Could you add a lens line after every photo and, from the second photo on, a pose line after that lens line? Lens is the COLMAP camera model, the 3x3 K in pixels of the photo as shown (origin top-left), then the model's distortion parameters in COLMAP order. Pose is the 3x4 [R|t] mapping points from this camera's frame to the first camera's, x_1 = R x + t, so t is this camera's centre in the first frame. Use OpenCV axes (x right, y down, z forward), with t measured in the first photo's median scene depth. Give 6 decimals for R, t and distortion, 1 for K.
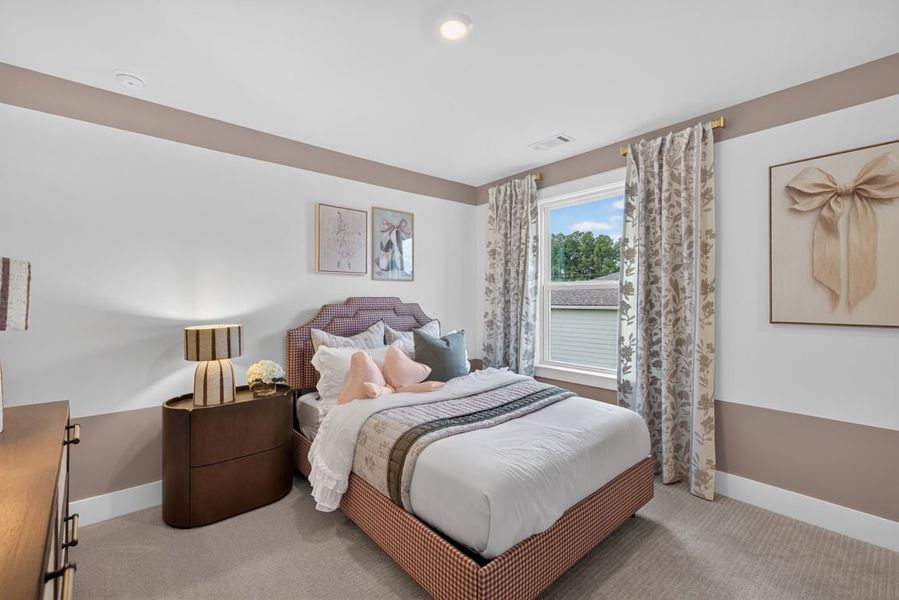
lens RADIAL K [[382.2, 0, 443.0], [0, 382.2, 289.5], [0, 0, 1]] dist [0.003346, 0.000106]
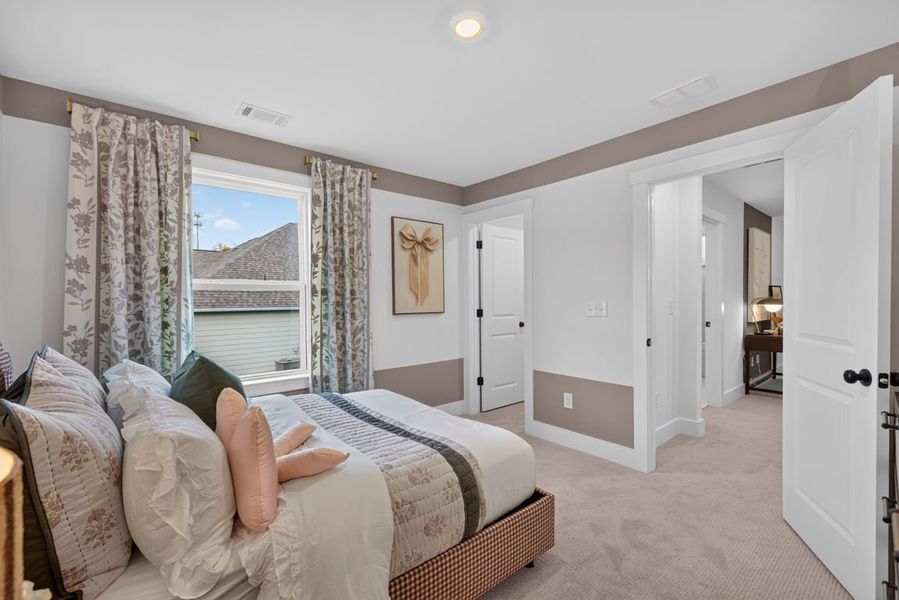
lens RADIAL K [[382.2, 0, 443.0], [0, 382.2, 289.5], [0, 0, 1]] dist [0.003346, 0.000106]
pose [[0.012463, 0.021409, 0.999693, -0.722120], [-0.024118, 0.999486, -0.021104, 0.011721], [-0.999631, -0.023848, 0.012973, 0.759038]]
